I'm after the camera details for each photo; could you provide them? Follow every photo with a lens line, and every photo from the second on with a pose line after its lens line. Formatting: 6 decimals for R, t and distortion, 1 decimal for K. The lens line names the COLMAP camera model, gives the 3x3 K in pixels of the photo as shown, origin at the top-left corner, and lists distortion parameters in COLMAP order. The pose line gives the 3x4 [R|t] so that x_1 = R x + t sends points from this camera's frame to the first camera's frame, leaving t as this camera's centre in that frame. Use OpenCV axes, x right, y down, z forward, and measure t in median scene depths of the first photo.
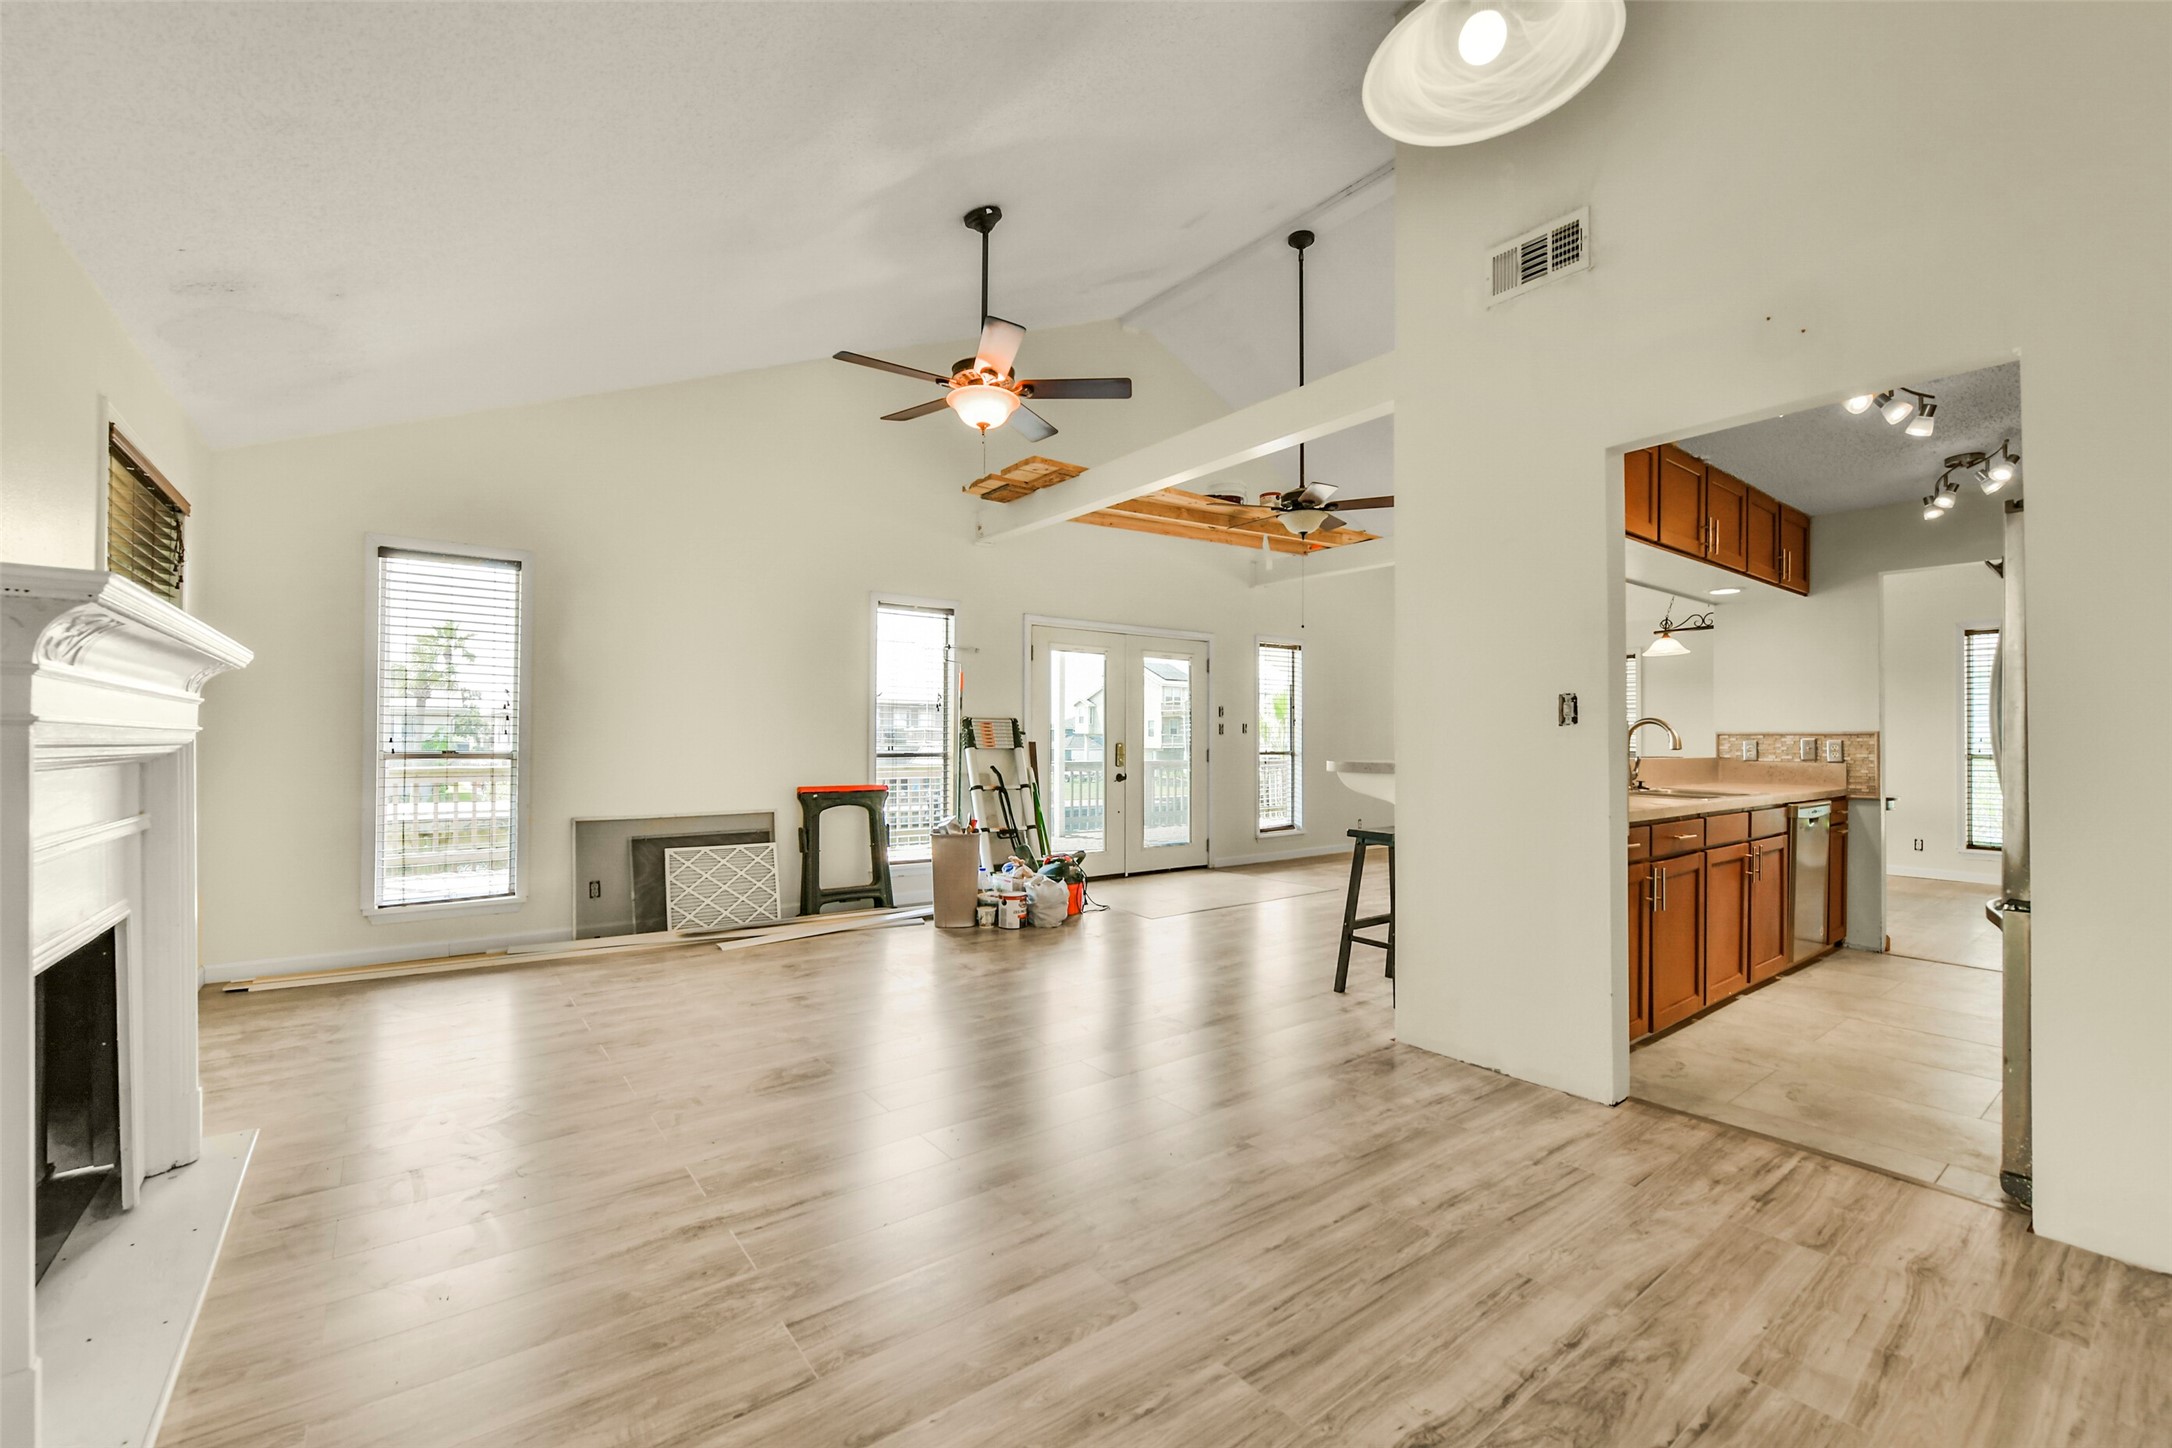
lens RADIAL K [[957.9, 0, 1062.7], [0, 957.9, 730.6], [0, 0, 1]] dist [-0.000743, 0.000040]
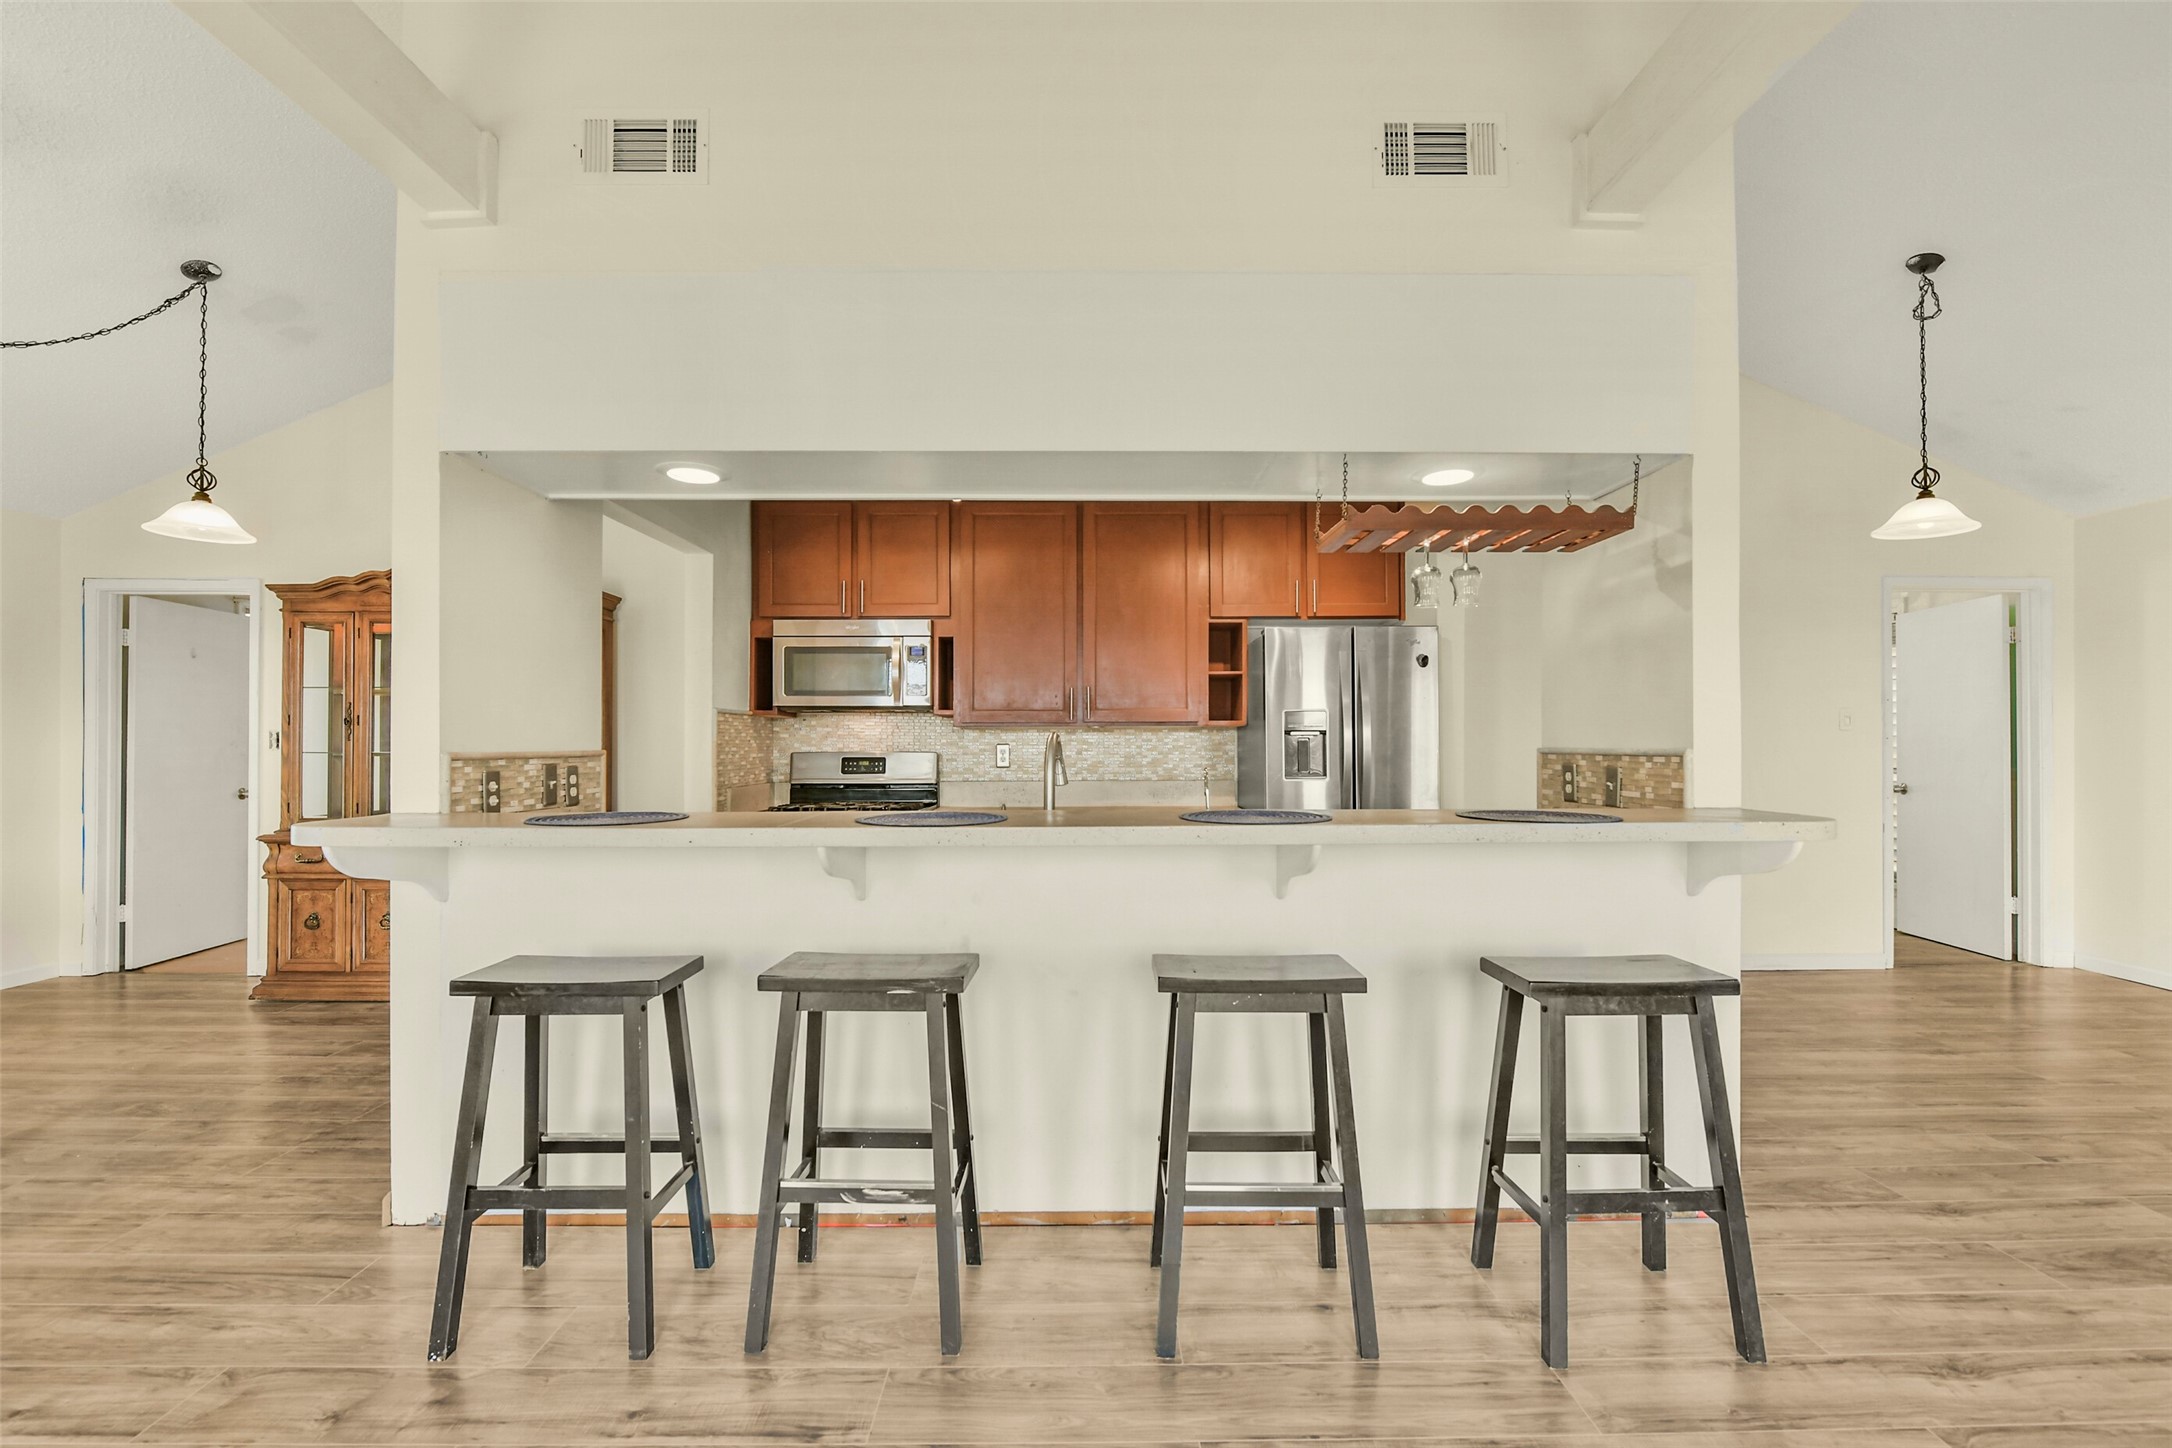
lens RADIAL K [[897.0, 0, 1065.0], [0, 897.0, 743.2], [0, 0, 1]] dist [-0.010596, 0.000080]
pose [[-0.803762, -0.003903, 0.594939, 0.248477], [-0.009082, 0.999942, -0.005711, -0.003274], [-0.594882, -0.009993, -0.803751, 1.248054]]
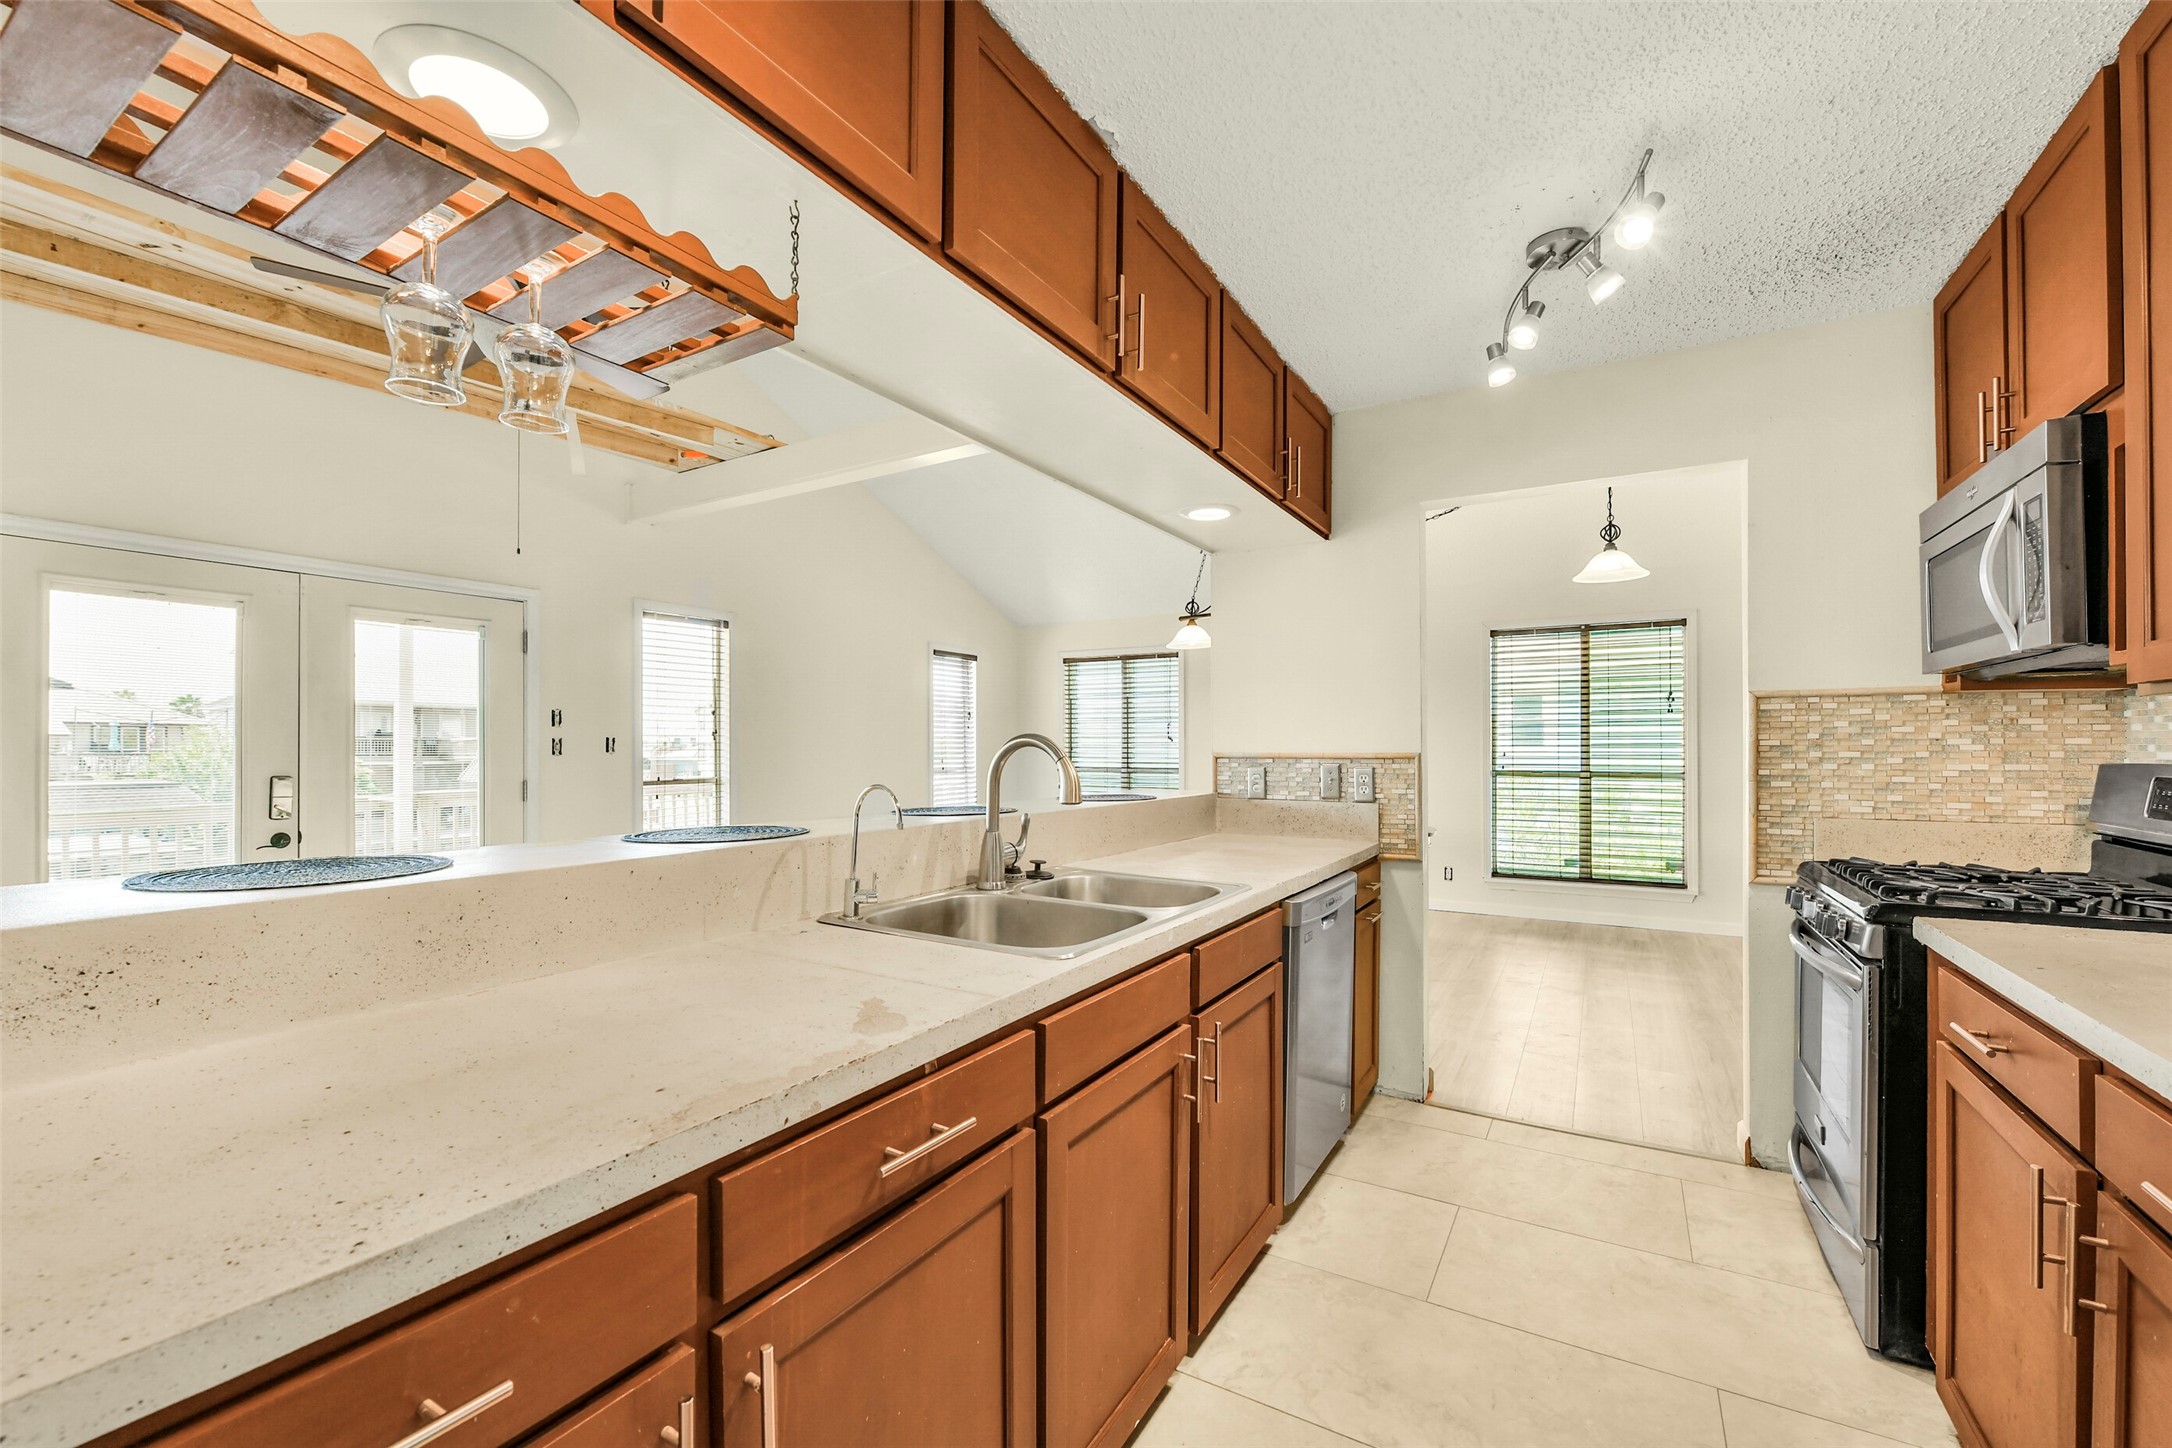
lens RADIAL K [[899.9, 0, 1119.3], [0, 899.9, 746.1], [0, 0, 1]] dist [0.020695, 0.000046]
pose [[0.921102, -0.007588, 0.389248, 0.427354], [0.003566, 0.999933, 0.011055, -0.011029], [-0.389305, -0.008795, 0.921067, 0.515782]]
